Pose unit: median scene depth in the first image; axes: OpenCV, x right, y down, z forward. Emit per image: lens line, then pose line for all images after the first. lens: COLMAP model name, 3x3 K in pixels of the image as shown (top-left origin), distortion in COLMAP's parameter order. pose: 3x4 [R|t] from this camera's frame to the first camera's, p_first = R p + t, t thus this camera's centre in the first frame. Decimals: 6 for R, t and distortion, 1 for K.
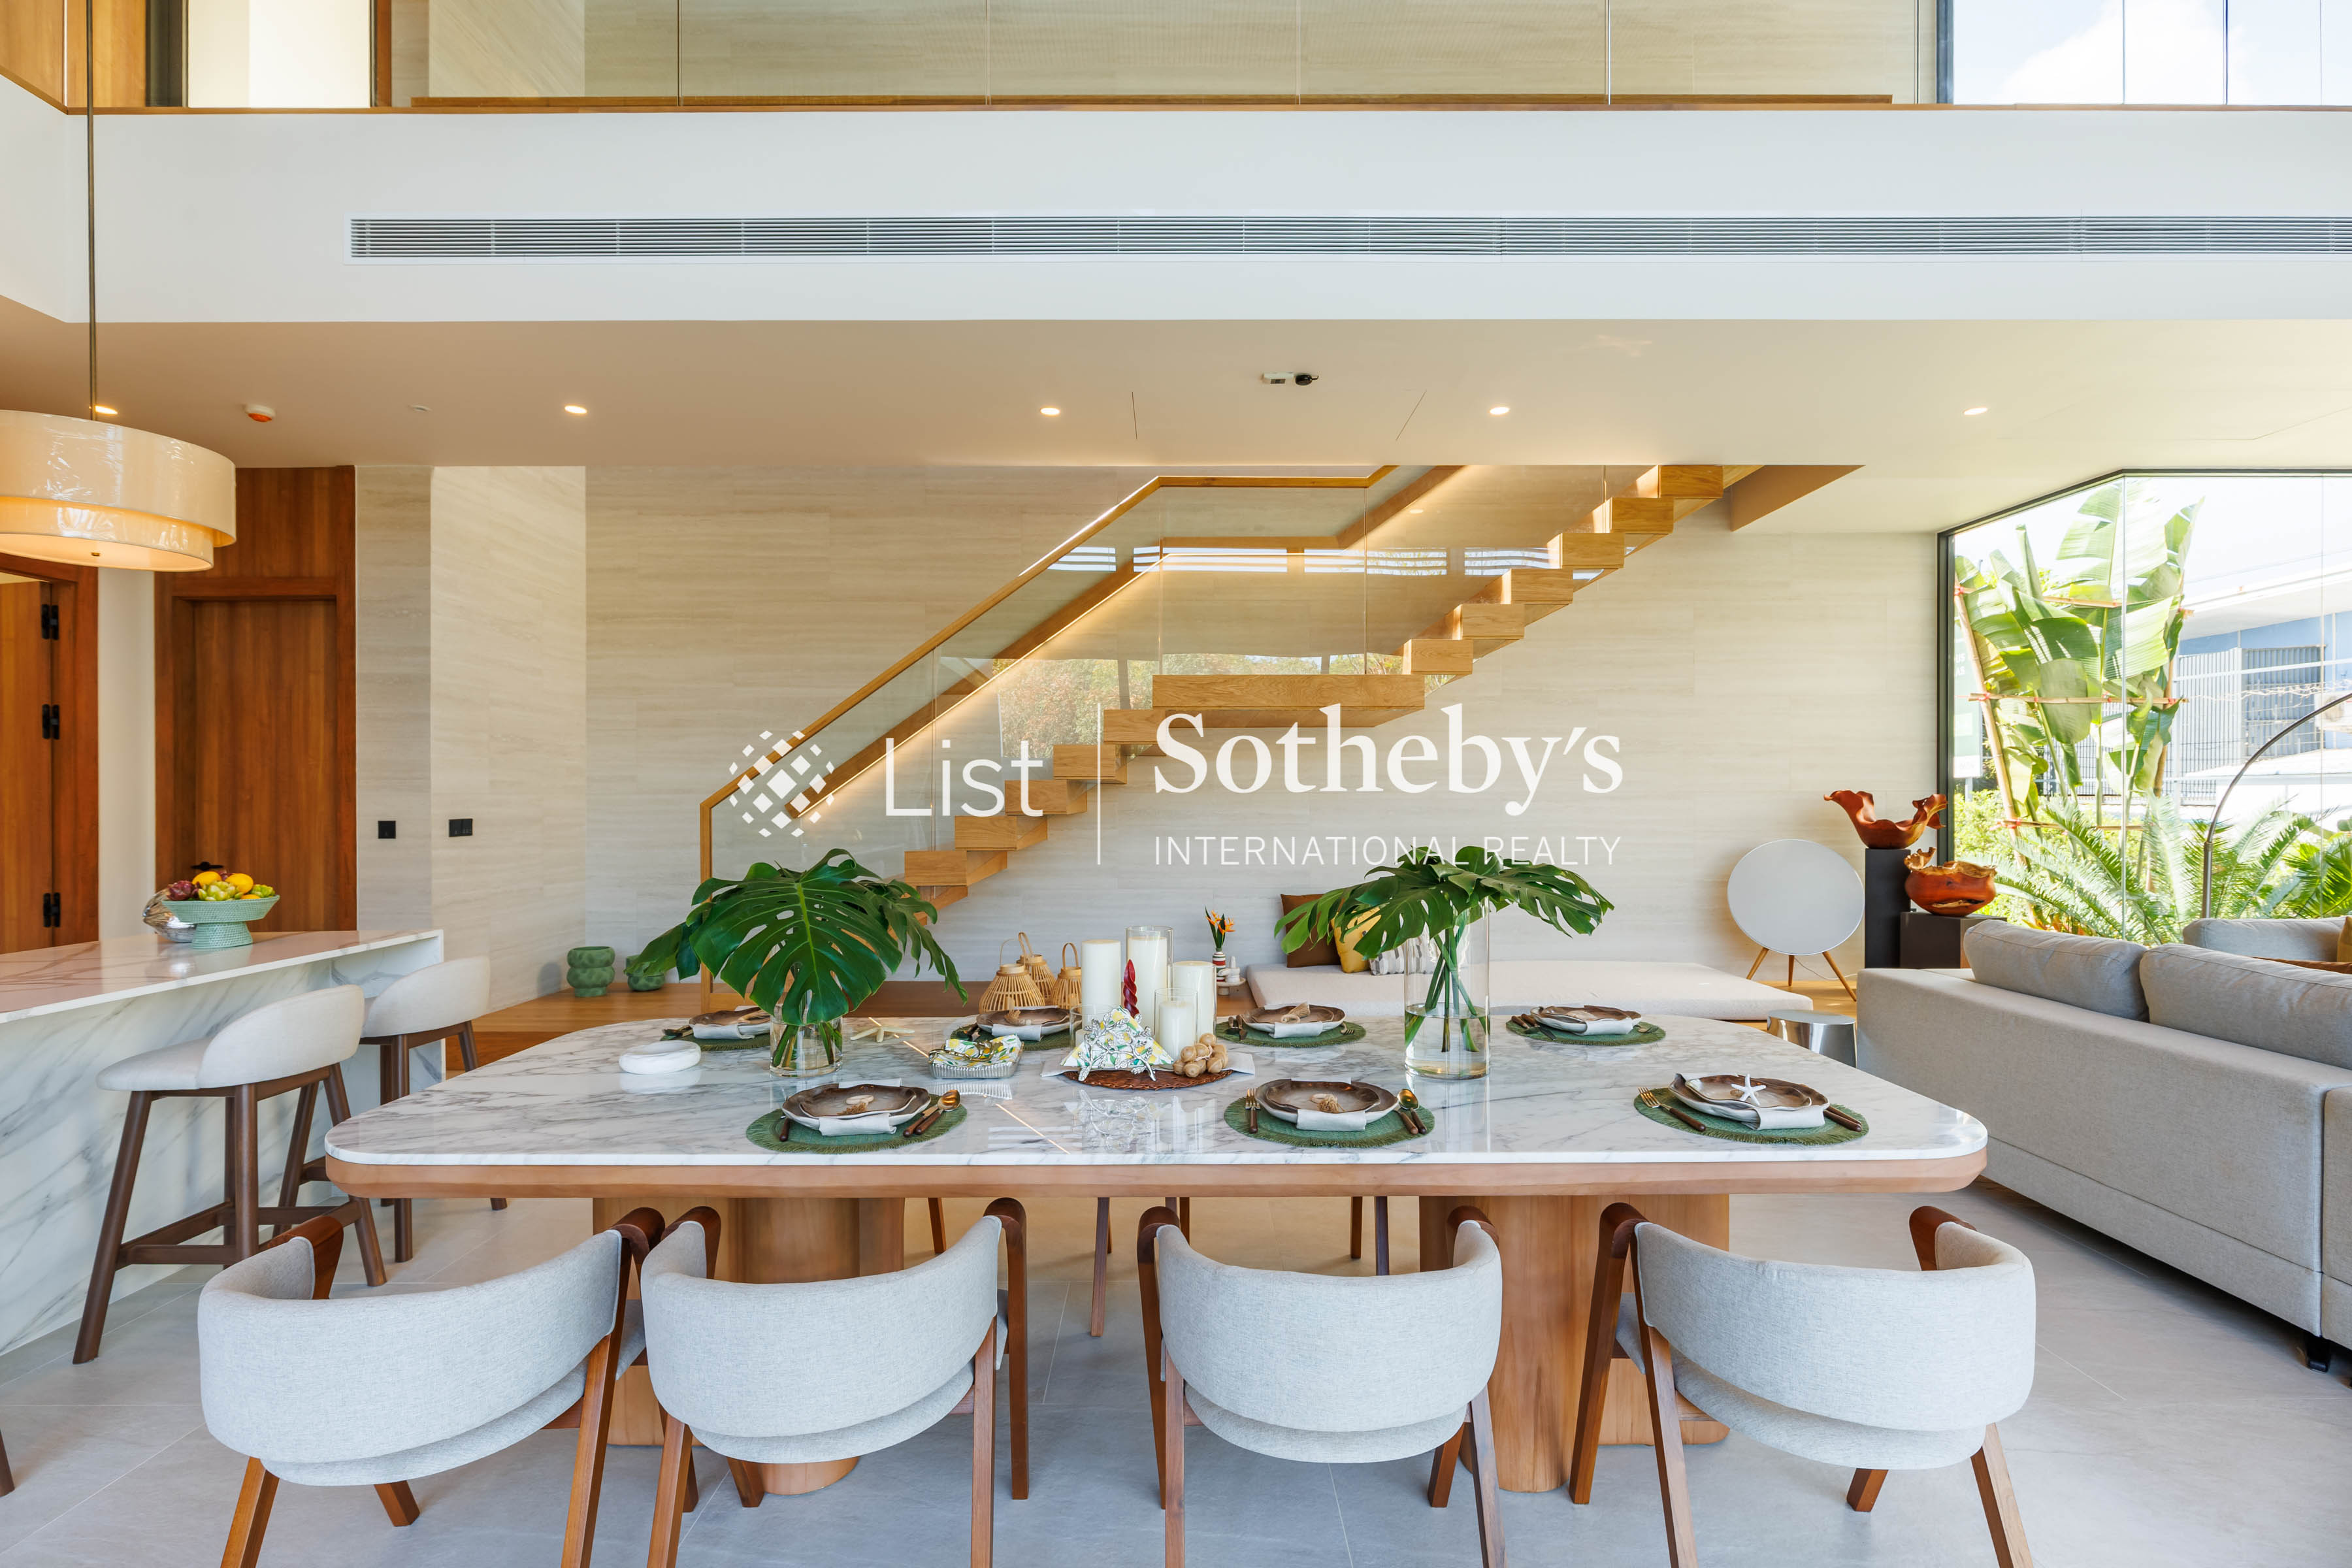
lens RADIAL K [[1070.8, 0, 1196.3], [0, 1070.8, 791.7], [0, 0, 1]] dist [-0.003593, -0.001054]
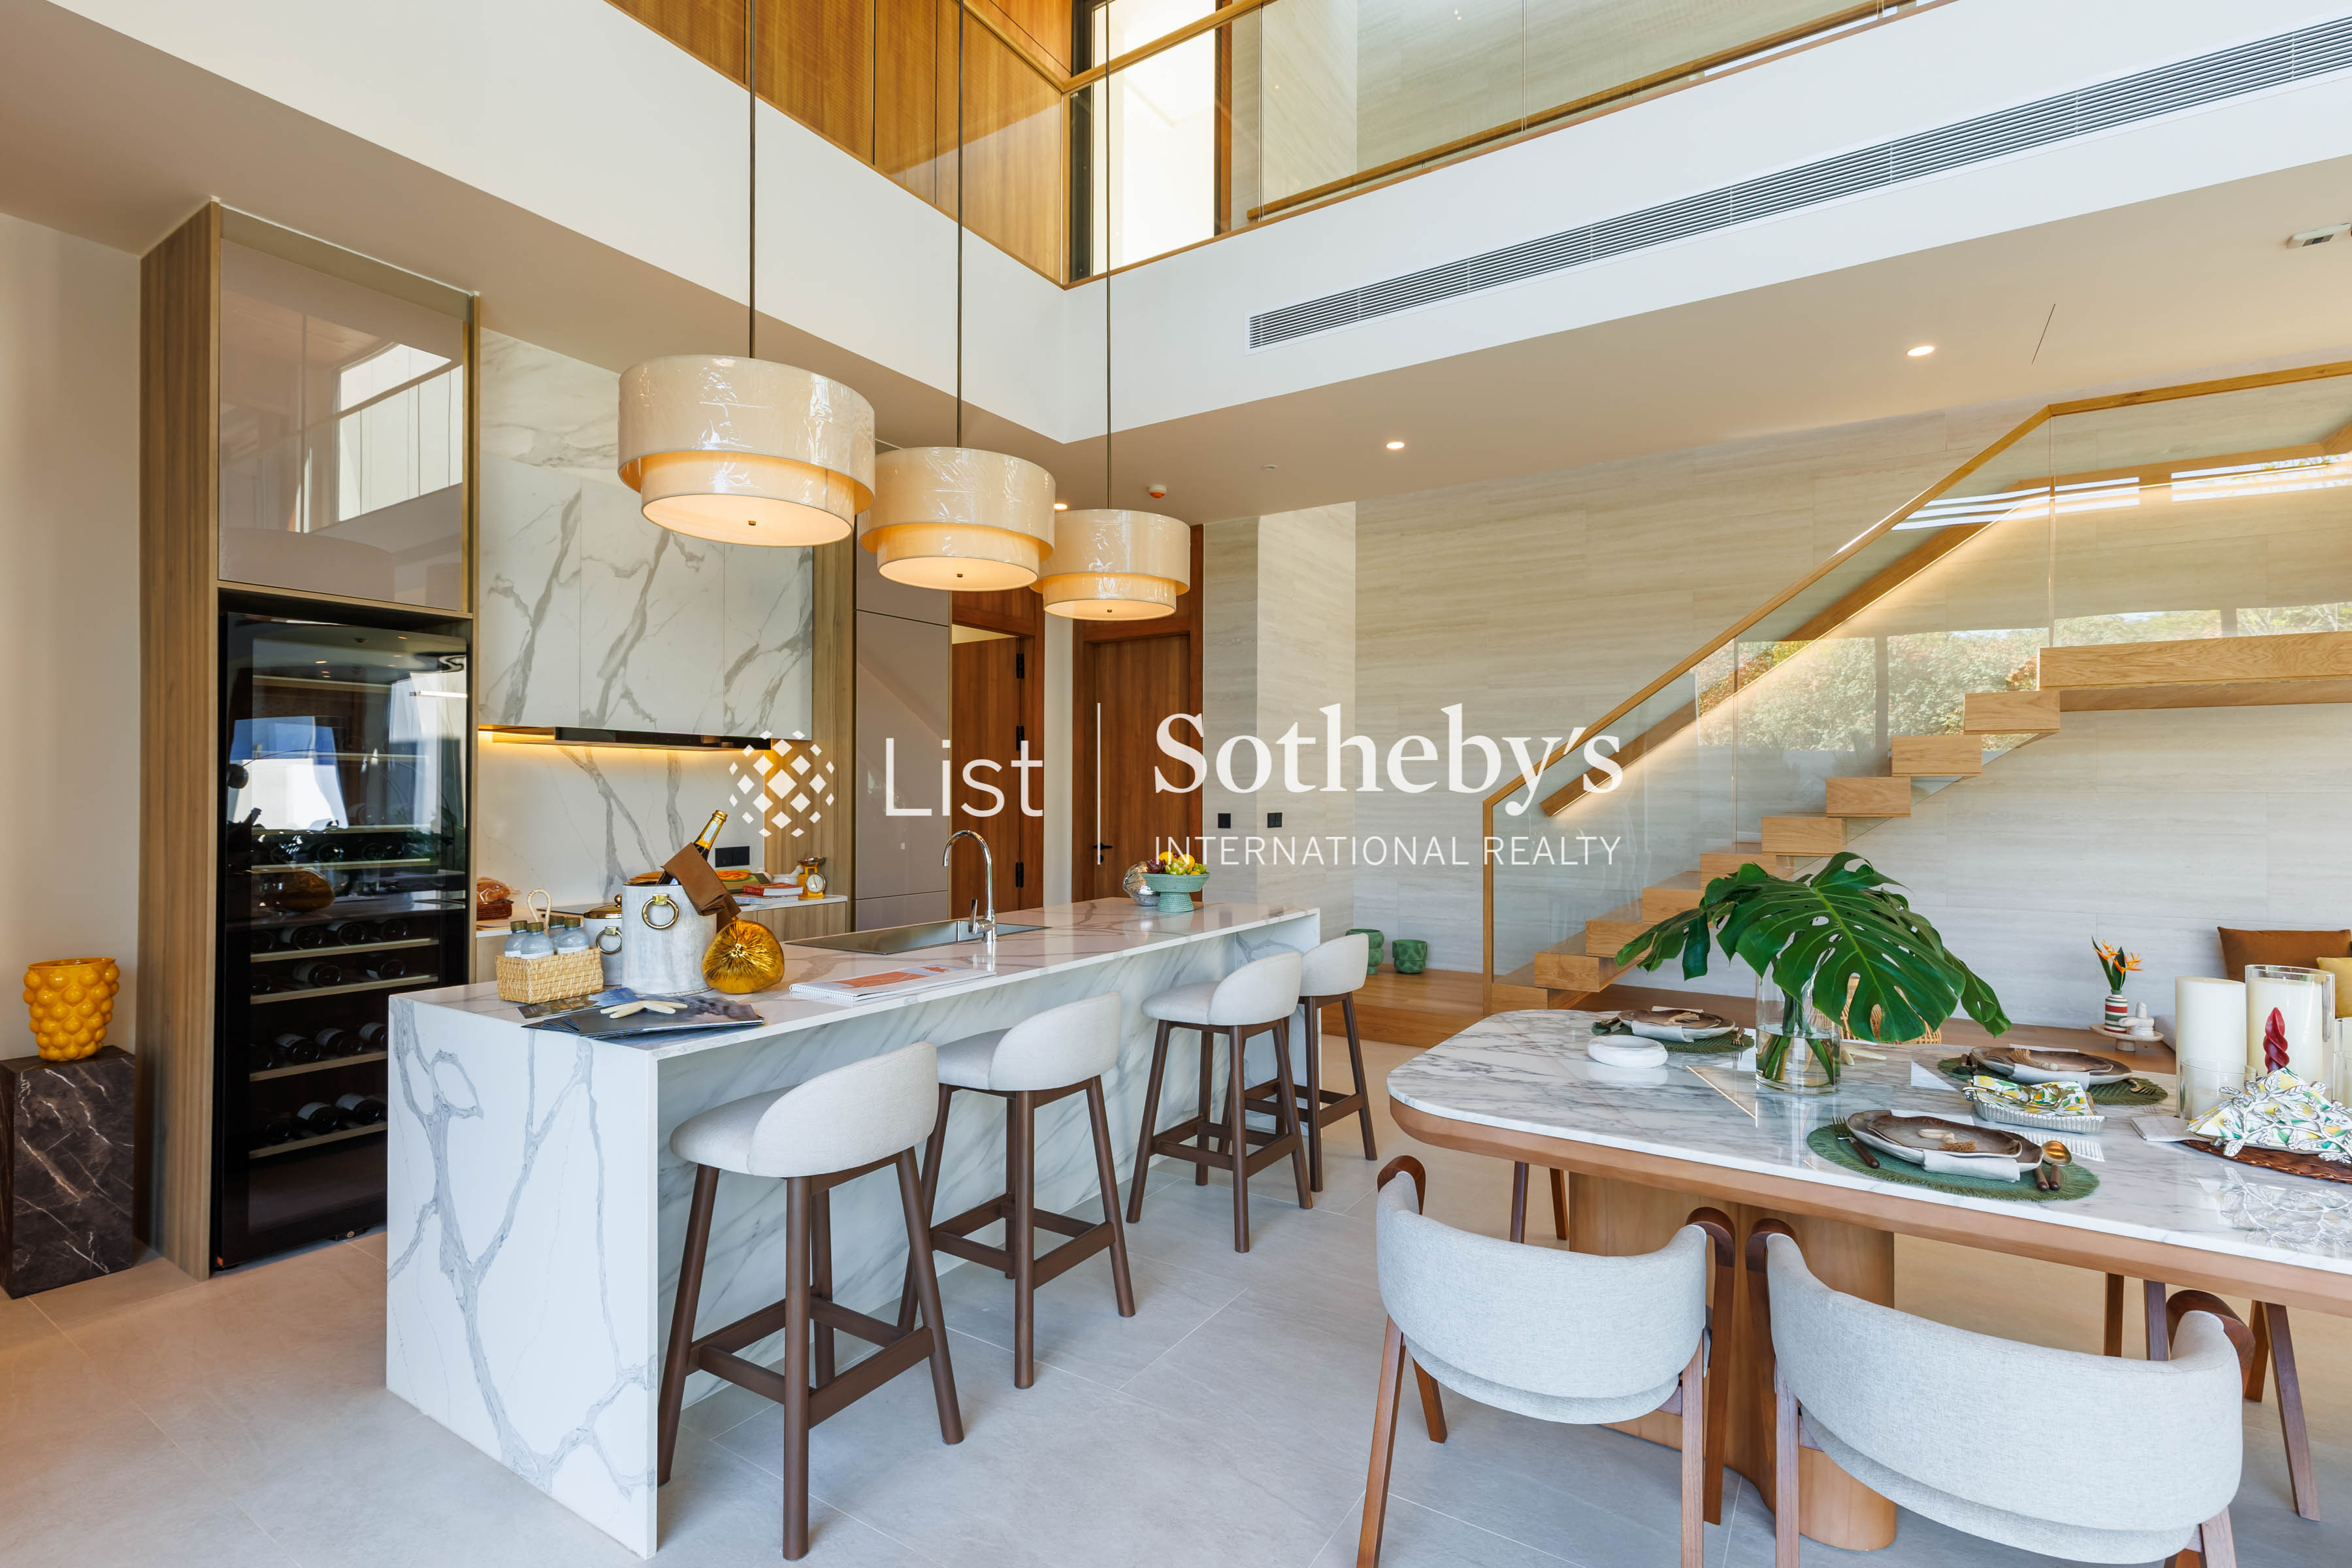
lens RADIAL K [[1070.8, 0, 1195.3], [0, 1070.8, 780.5], [0, 0, 1]] dist [-0.003593, -0.001054]
pose [[0.833086, -0.002450, -0.553138, -0.115801], [-0.002751, 0.999959, -0.008573, 0.000549], [0.553137, 0.008664, 0.833045, -0.030681]]
